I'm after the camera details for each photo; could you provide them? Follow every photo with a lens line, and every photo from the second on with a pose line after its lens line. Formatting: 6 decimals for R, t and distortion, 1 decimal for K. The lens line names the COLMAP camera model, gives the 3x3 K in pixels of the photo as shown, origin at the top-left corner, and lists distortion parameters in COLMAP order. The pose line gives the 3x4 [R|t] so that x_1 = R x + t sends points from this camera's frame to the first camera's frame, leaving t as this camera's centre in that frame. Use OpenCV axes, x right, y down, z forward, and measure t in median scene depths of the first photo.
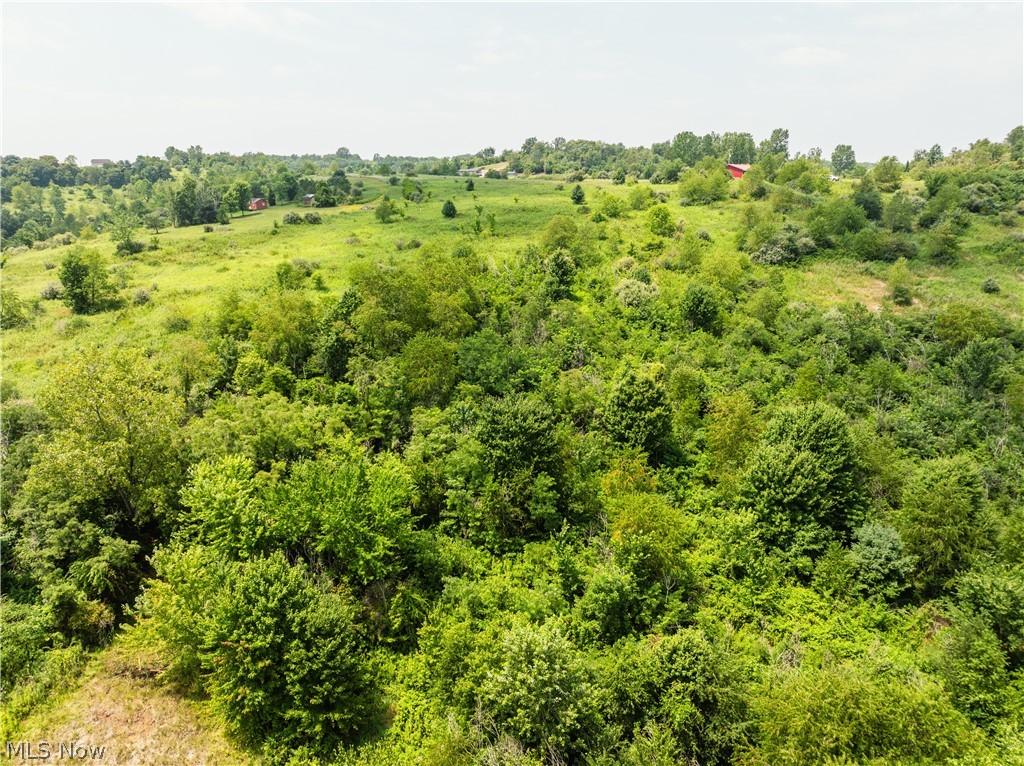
lens RADIAL K [[721.4, 0, 515.9], [0, 721.4, 375.1], [0, 0, 1]] dist [-0.048927, 0.017767]
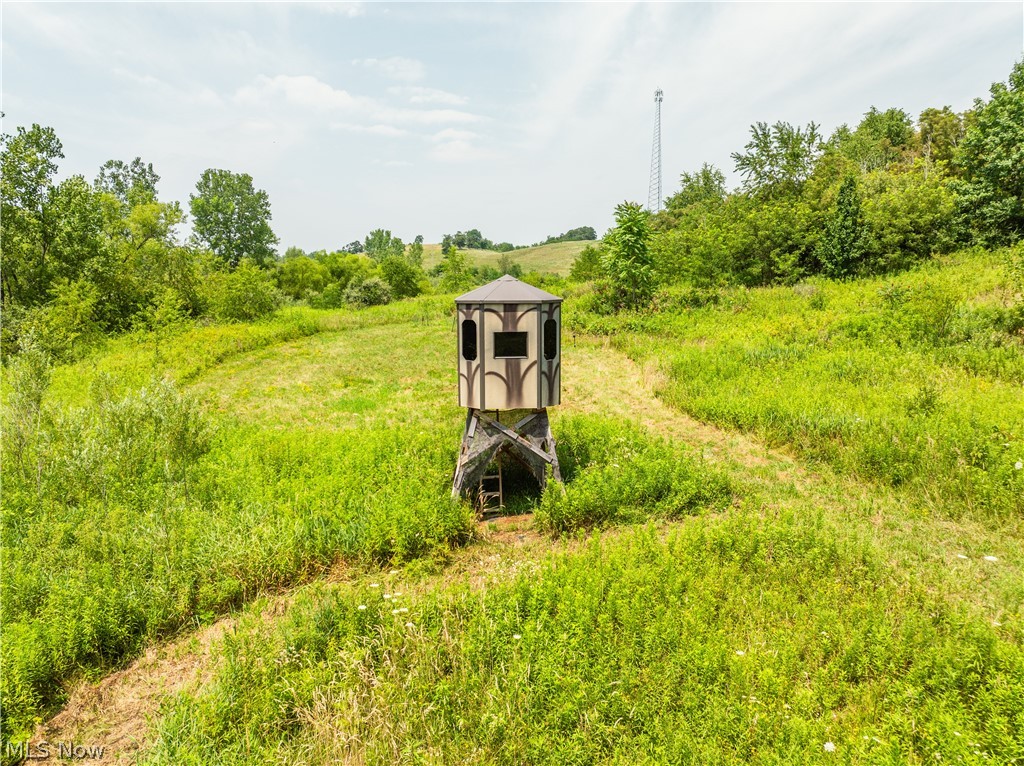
lens RADIAL K [[721.4, 0, 515.9], [0, 721.4, 375.1], [0, 0, 1]] dist [-0.048927, 0.017767]
pose [[0.643200, -0.107825, 0.758068, 0.994835], [0.203993, 0.978384, -0.033921, -0.673808], [-0.738025, 0.176459, 0.651292, 2.390078]]
